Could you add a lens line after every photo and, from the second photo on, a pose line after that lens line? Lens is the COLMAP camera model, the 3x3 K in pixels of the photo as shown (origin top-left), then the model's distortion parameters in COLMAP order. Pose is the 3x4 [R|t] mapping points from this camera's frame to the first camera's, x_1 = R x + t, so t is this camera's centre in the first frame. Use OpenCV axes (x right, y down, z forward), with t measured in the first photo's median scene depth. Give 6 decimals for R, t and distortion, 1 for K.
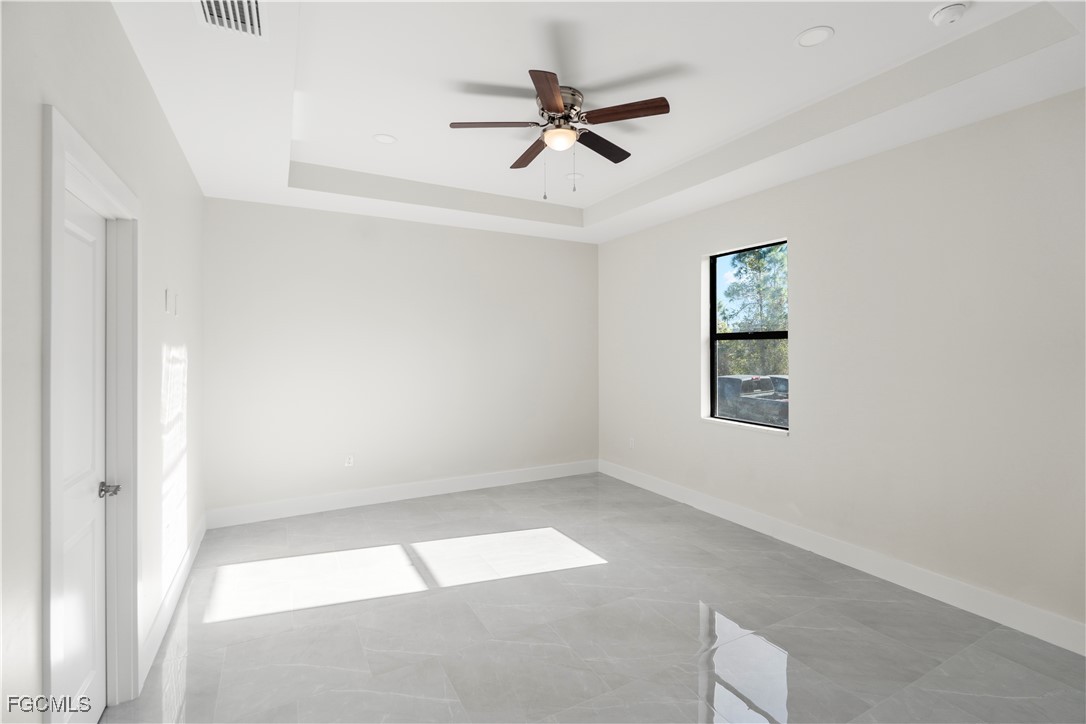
lens RADIAL K [[487.9, 0, 543.0], [0, 487.9, 362.0], [0, 0, 1]] dist [-0.004712, 0.000119]
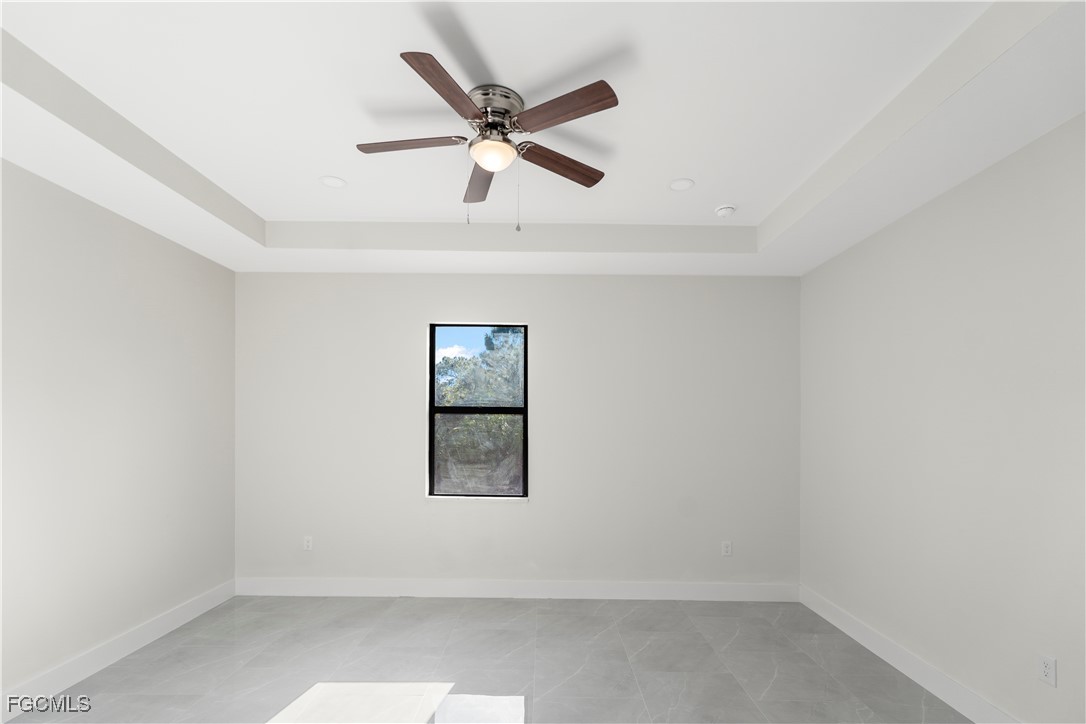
lens RADIAL K [[505.8, 0, 544.2], [0, 505.8, 430.0], [0, 0, 1]] dist [-0.001695, -0.000016]
pose [[0.478888, -0.007994, 0.877840, -0.456748], [0.013118, 0.999912, 0.001950, -0.013030], [-0.877778, 0.010582, 0.478950, 0.384163]]
